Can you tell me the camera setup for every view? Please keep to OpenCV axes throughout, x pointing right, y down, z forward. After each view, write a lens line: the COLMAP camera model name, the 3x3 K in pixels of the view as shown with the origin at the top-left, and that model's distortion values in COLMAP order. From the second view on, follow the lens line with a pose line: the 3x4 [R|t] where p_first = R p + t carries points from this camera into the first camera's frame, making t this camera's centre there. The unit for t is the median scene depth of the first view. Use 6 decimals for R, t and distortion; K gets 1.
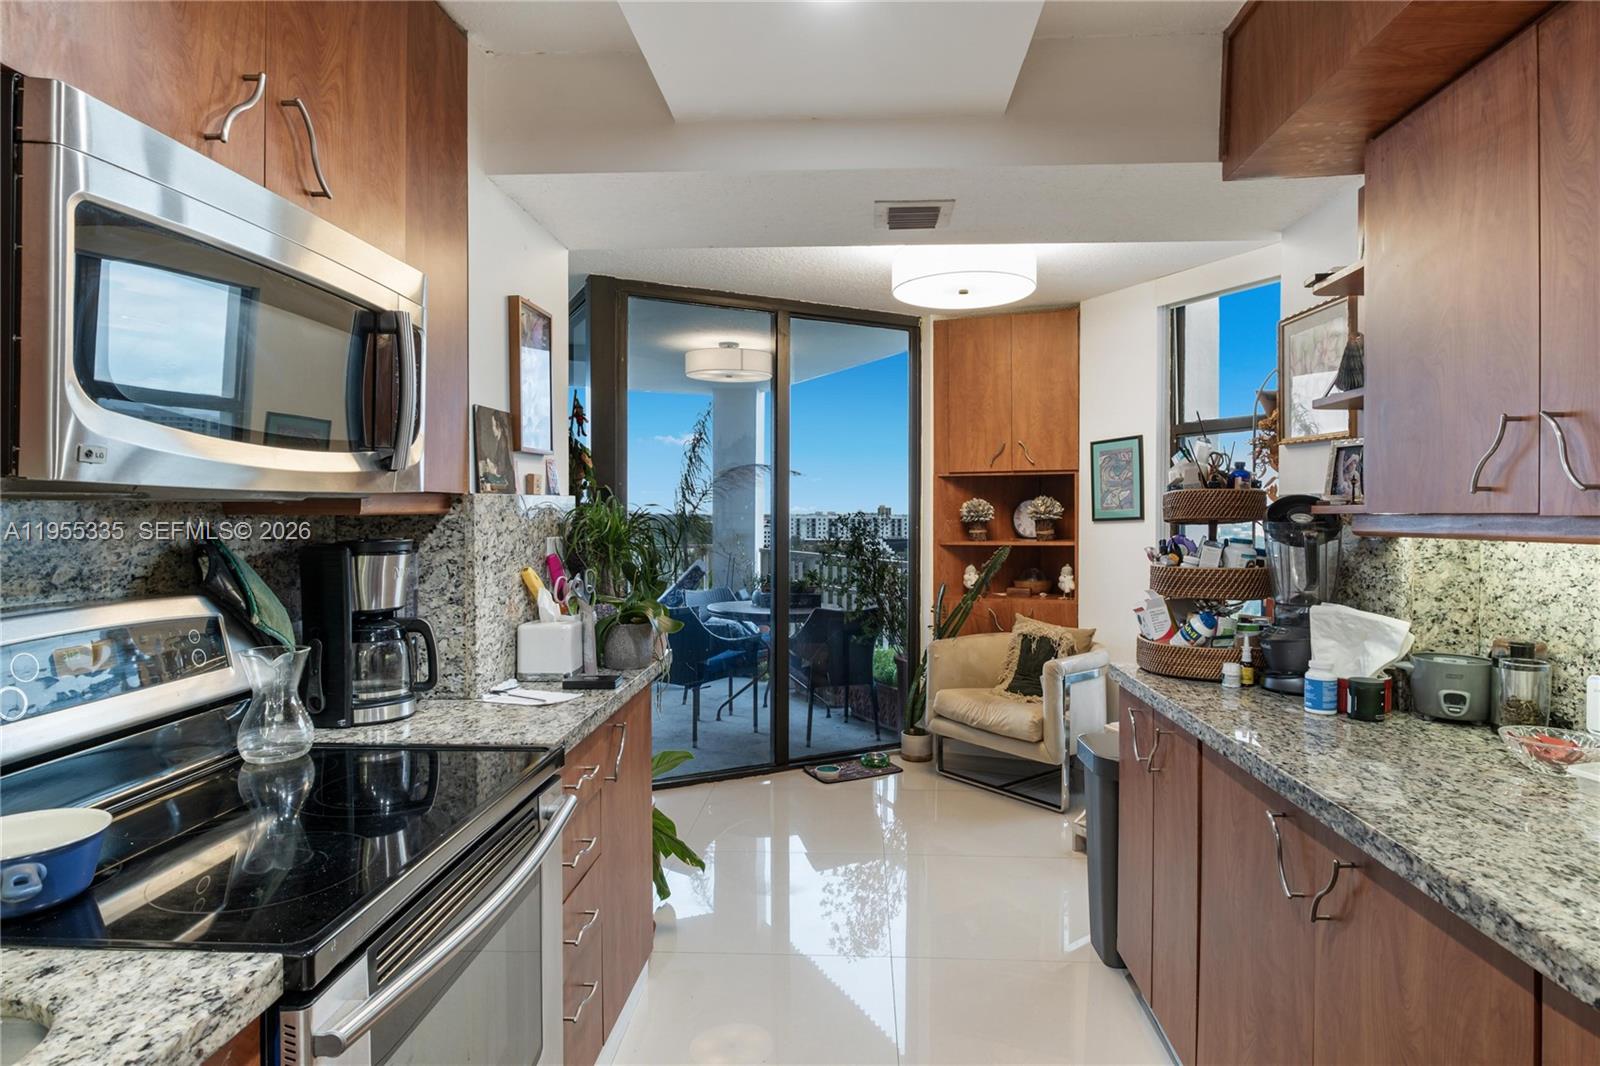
lens RADIAL K [[903.9, 0, 808.6], [0, 903.9, 526.5], [0, 0, 1]] dist [0.000022, 0.000186]
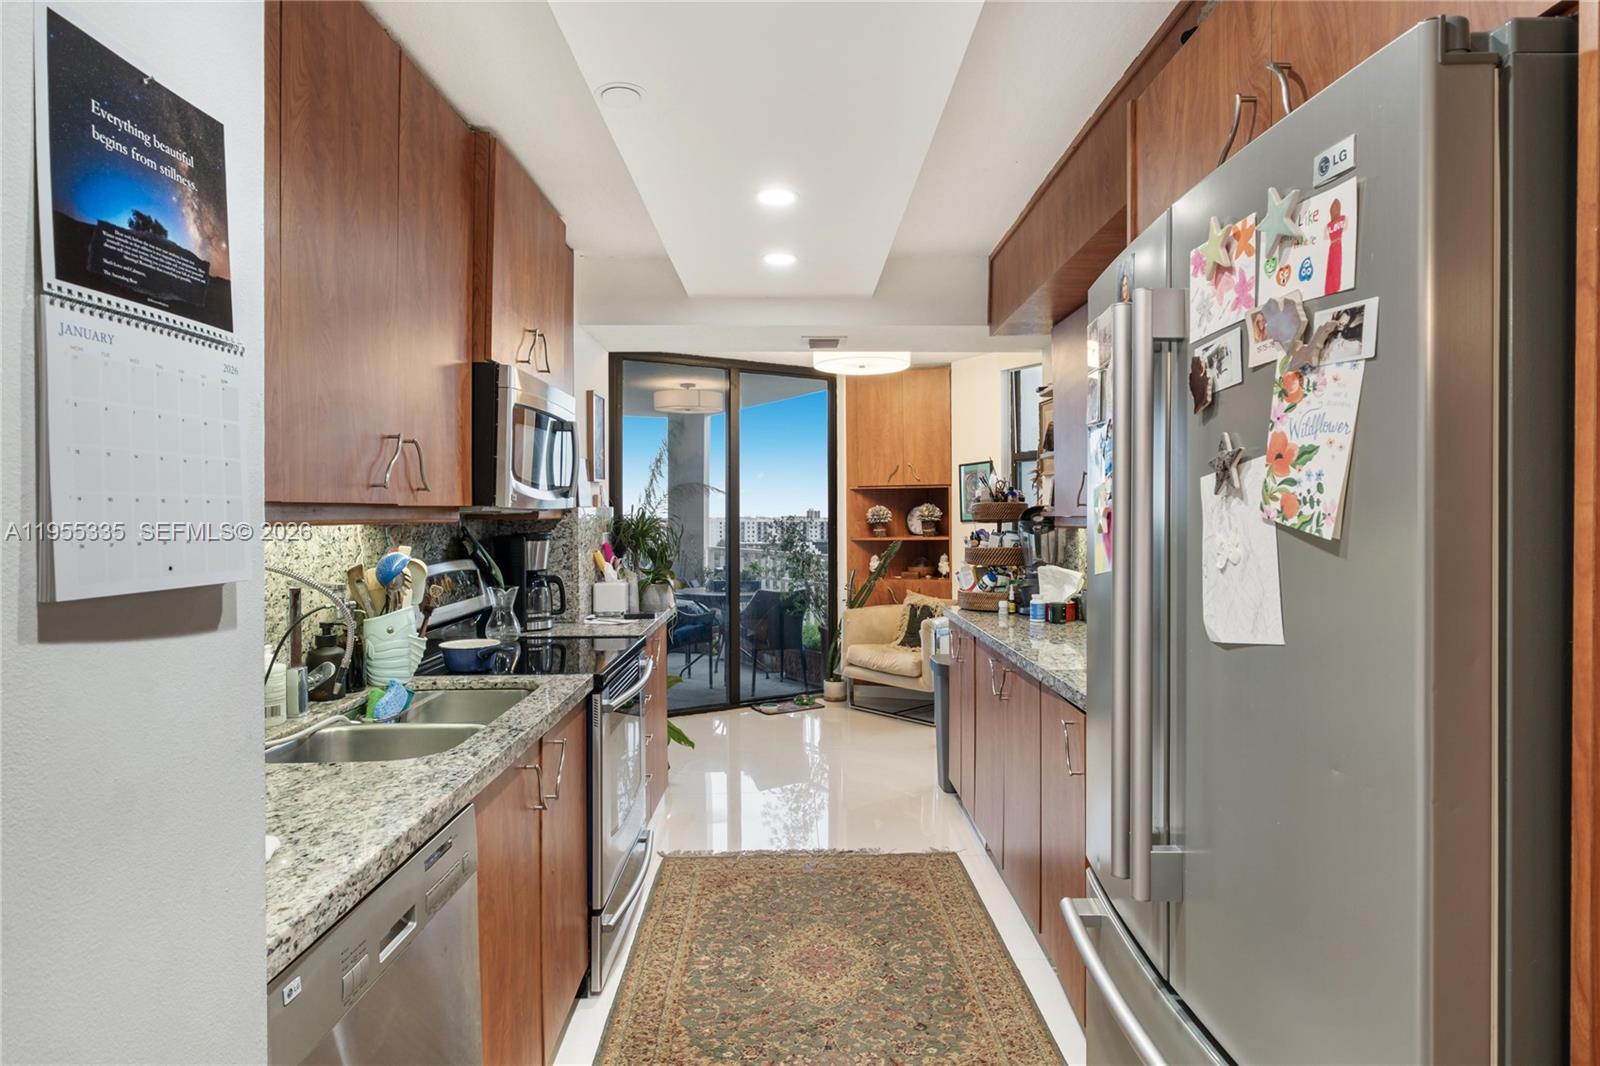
lens RADIAL K [[903.9, 0, 808.6], [0, 903.9, 526.5], [0, 0, 1]] dist [0.000022, 0.000186]
pose [[0.996934, -0.005316, 0.078063, -0.024554], [0.005596, 0.999979, -0.003368, 0.004528], [-0.078043, 0.003794, 0.996943, -0.356365]]
